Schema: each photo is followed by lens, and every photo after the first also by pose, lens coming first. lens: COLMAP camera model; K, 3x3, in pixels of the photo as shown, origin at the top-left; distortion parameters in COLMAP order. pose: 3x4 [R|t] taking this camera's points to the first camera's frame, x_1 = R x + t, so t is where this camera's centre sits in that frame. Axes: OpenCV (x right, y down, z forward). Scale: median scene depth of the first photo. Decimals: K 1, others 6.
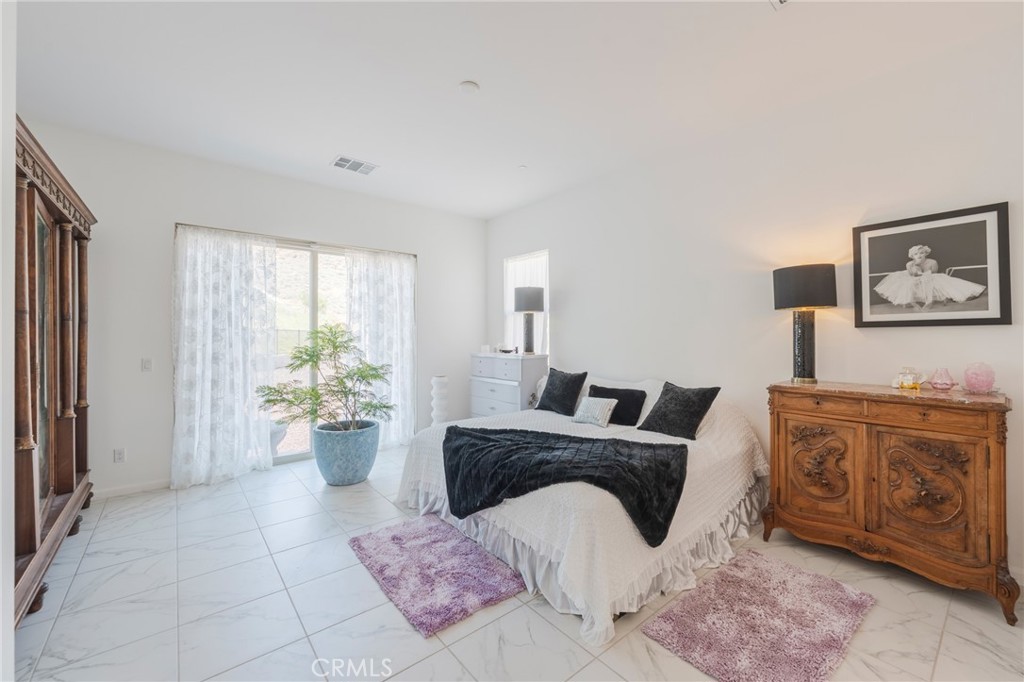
lens RADIAL K [[407.0, 0, 511.5], [0, 407.0, 338.5], [0, 0, 1]] dist [0.001114, 0.000161]
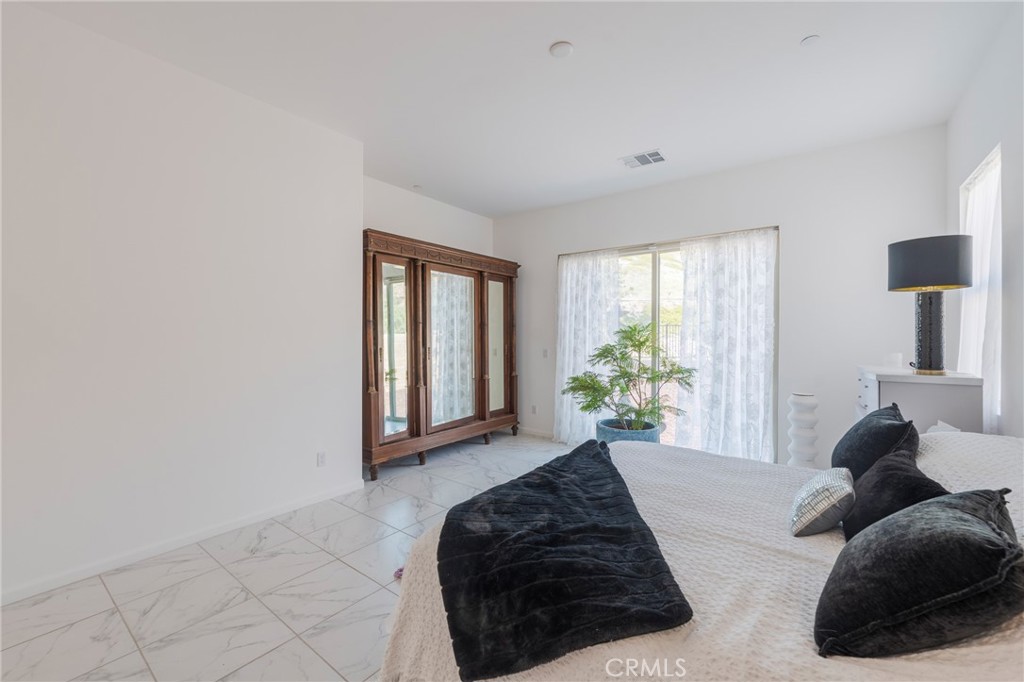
lens RADIAL K [[407.0, 0, 511.5], [0, 407.0, 338.5], [0, 0, 1]] dist [0.001114, 0.000161]
pose [[0.245017, 0.013911, -0.969419, 0.523304], [-0.009962, 0.999880, 0.011830, -0.007509], [0.969468, 0.006758, 0.245126, 0.499305]]
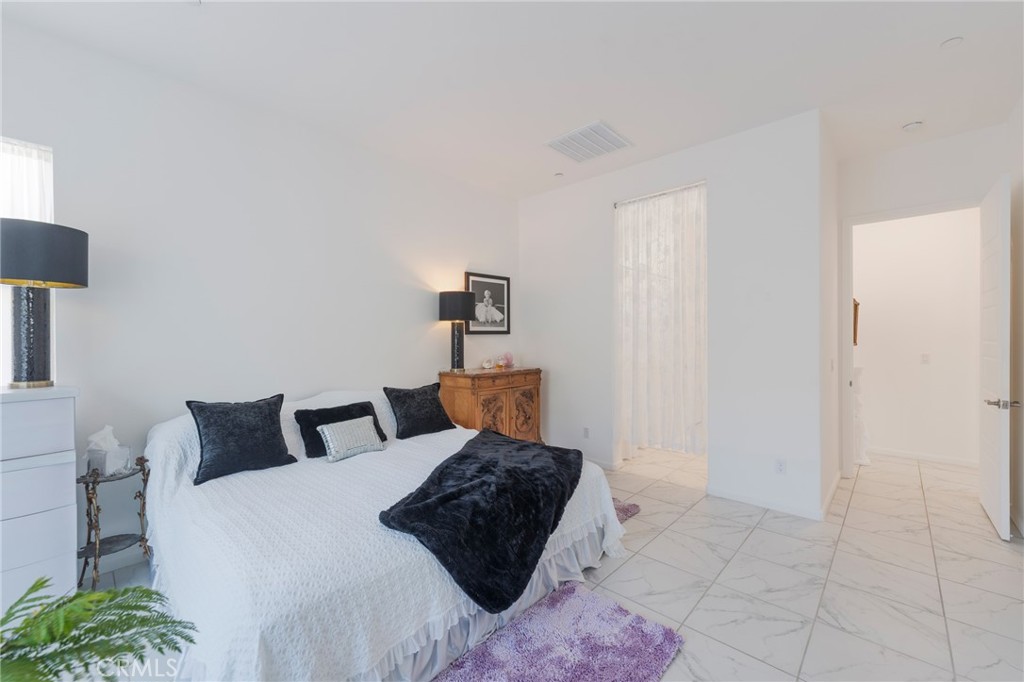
lens RADIAL K [[407.0, 0, 511.5], [0, 407.0, 338.5], [0, 0, 1]] dist [0.001114, 0.000161]
pose [[-0.080099, -0.017349, 0.996636, -0.616211], [-0.009088, 0.999820, 0.016674, -0.029850], [-0.996745, -0.007722, -0.080243, 0.747490]]
